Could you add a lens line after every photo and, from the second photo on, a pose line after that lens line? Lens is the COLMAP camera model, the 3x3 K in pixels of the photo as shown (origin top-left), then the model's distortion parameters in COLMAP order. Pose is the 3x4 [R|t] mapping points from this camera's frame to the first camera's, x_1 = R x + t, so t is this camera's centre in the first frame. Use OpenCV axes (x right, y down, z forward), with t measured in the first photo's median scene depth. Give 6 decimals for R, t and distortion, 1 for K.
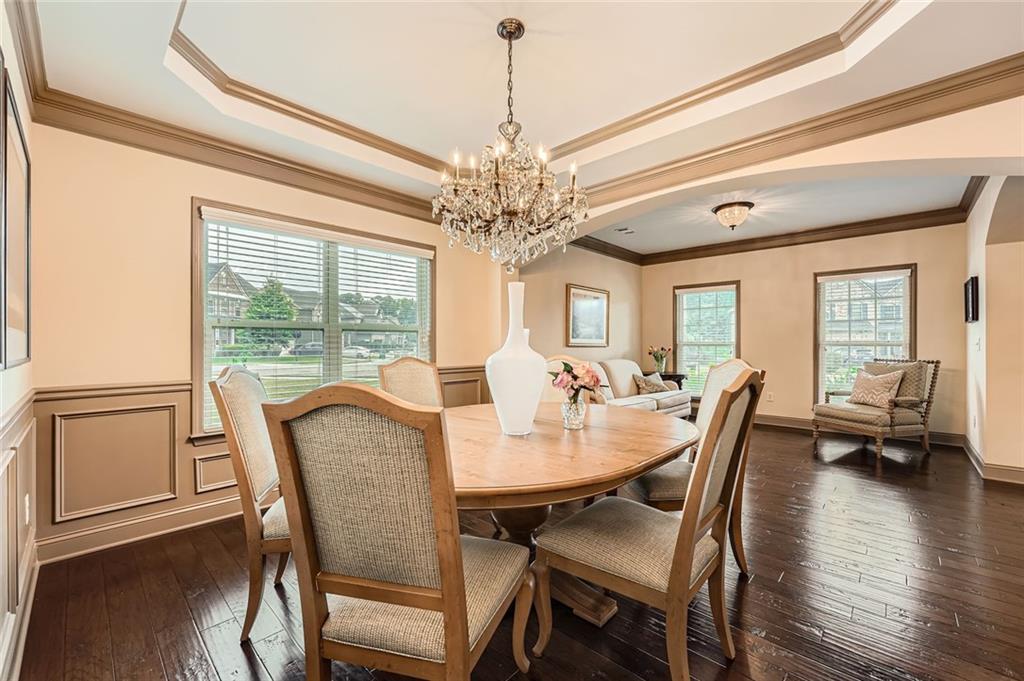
lens RADIAL K [[415.0, 0, 507.9], [0, 415.0, 344.3], [0, 0, 1]] dist [-0.007977, 0.001525]
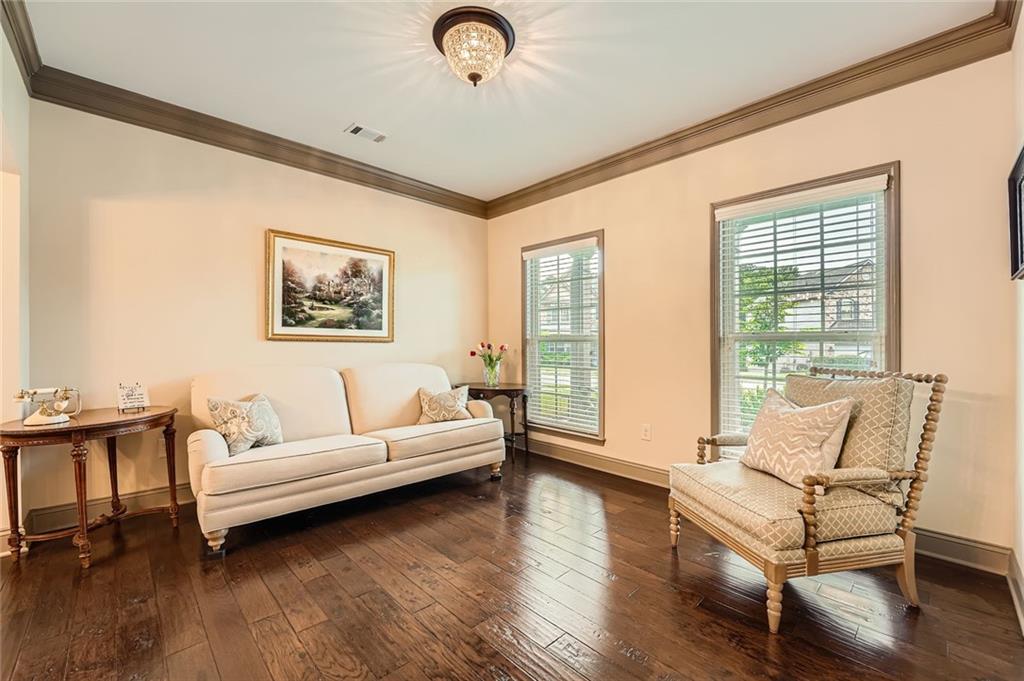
lens RADIAL K [[415.0, 0, 515.4], [0, 415.0, 341.5], [0, 0, 1]] dist [-0.007977, 0.001525]
pose [[0.998844, 0.006911, -0.047571, 0.579704], [-0.007387, 0.999924, -0.009841, 0.011747], [0.047499, 0.010181, 0.998819, 0.516998]]
